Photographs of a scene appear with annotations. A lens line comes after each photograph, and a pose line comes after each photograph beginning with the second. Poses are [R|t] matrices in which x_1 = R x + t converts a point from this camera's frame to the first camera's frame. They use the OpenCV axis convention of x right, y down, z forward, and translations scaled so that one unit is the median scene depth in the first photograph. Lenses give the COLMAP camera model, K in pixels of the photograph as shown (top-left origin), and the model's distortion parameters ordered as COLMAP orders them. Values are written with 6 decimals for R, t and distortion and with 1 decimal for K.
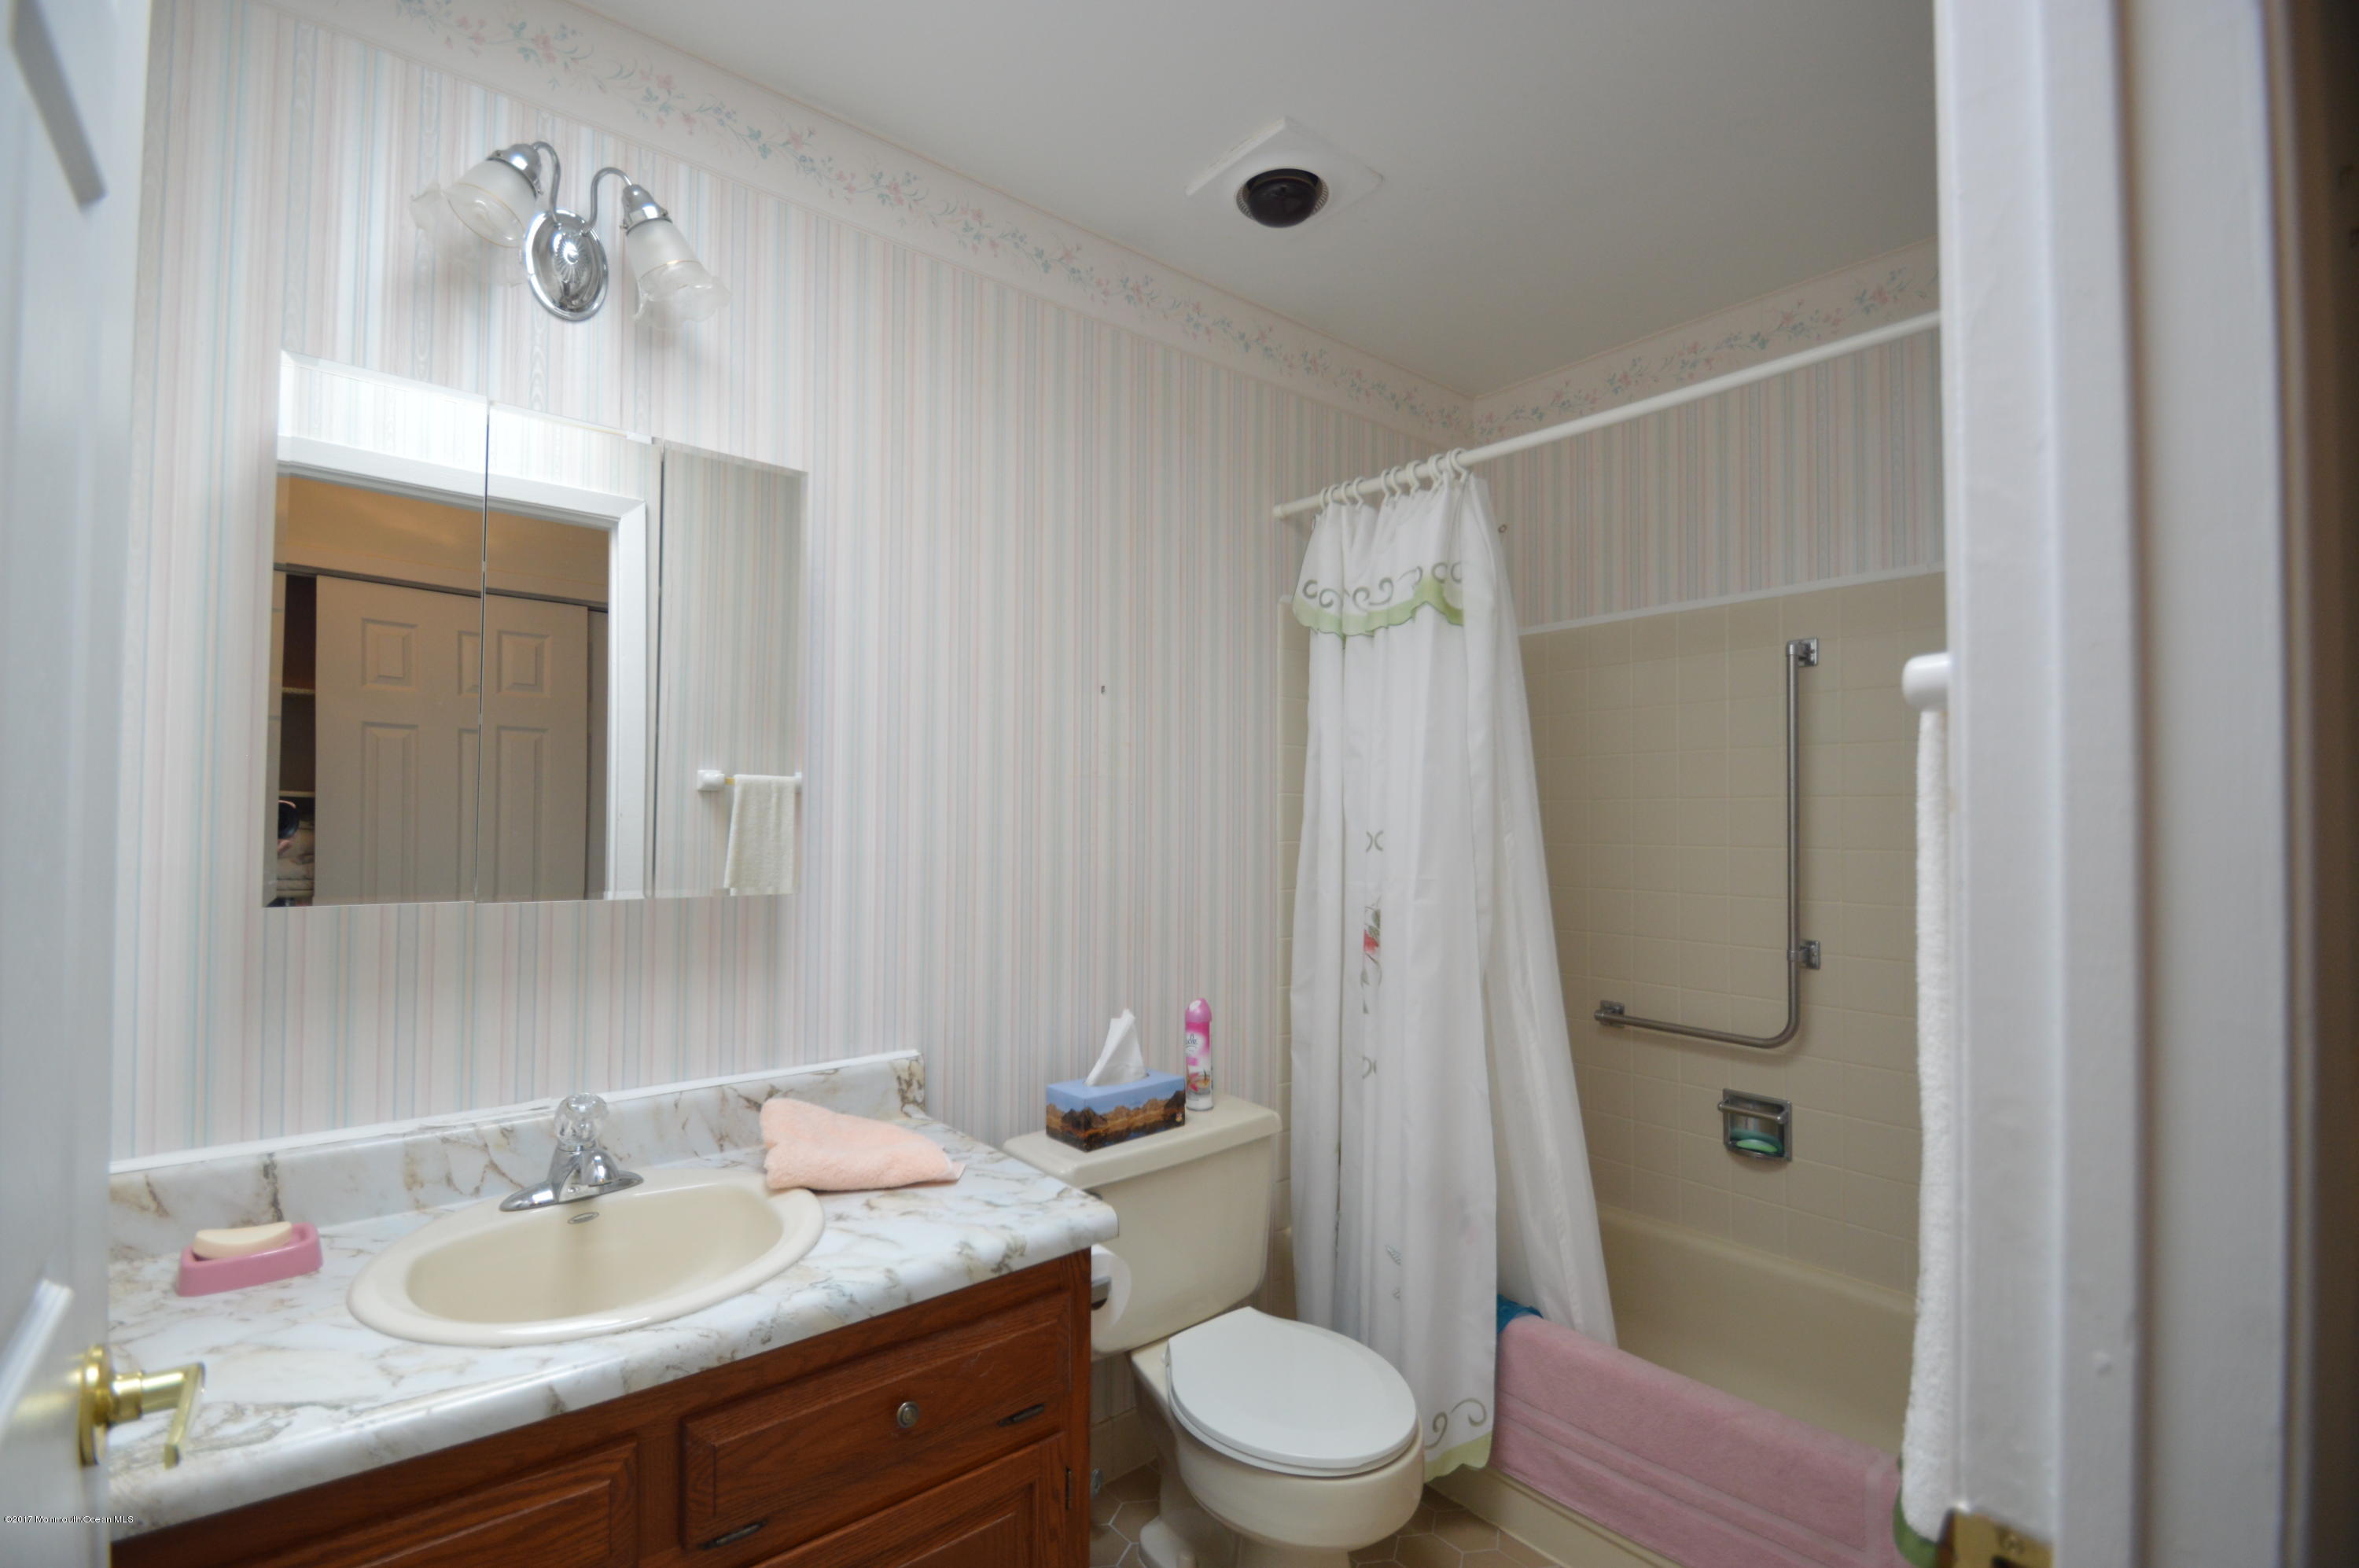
lens RADIAL K [[1032.3, 0, 1154.1], [0, 1032.3, 801.6], [0, 0, 1]] dist [0.003857, -0.012322]
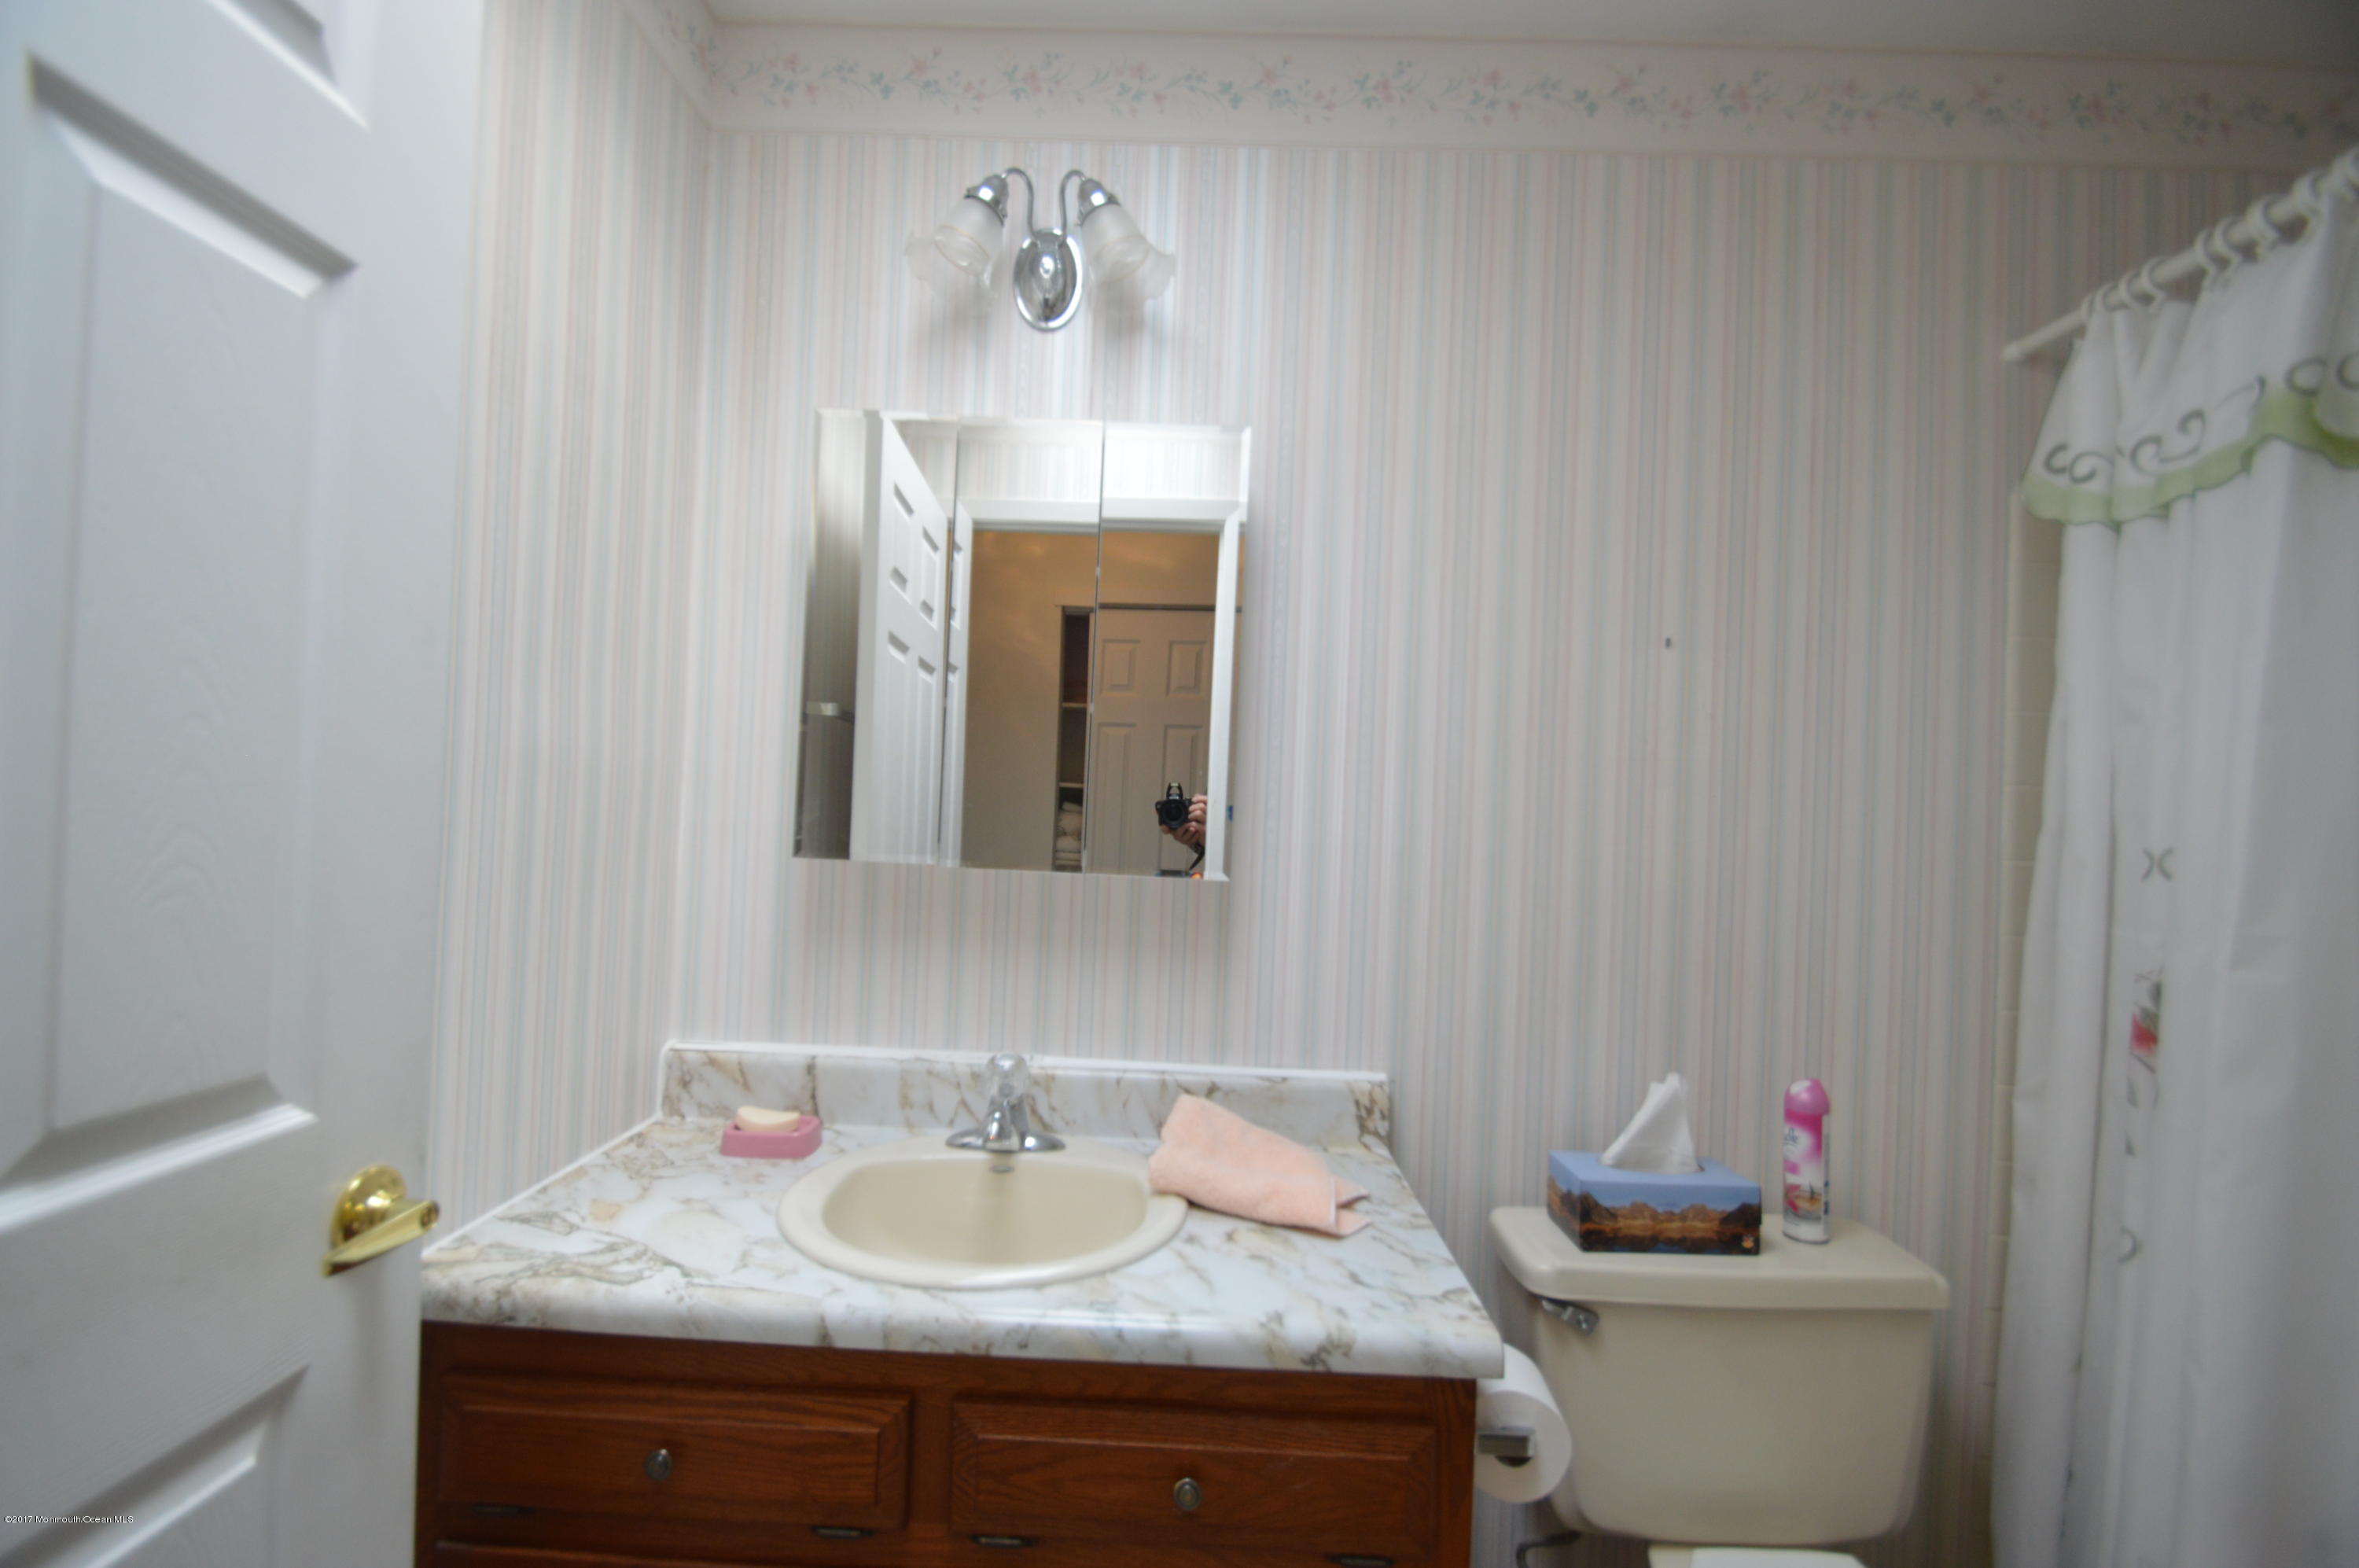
lens RADIAL K [[1043.5, 0, 1134.3], [0, 1043.5, 799.7], [0, 0, 1]] dist [0.009083, -0.012999]
pose [[0.757203, 0.016841, -0.652963, 0.184364], [-0.021223, 0.999774, 0.001175, 0.015125], [0.652835, 0.012969, 0.757389, 0.206166]]
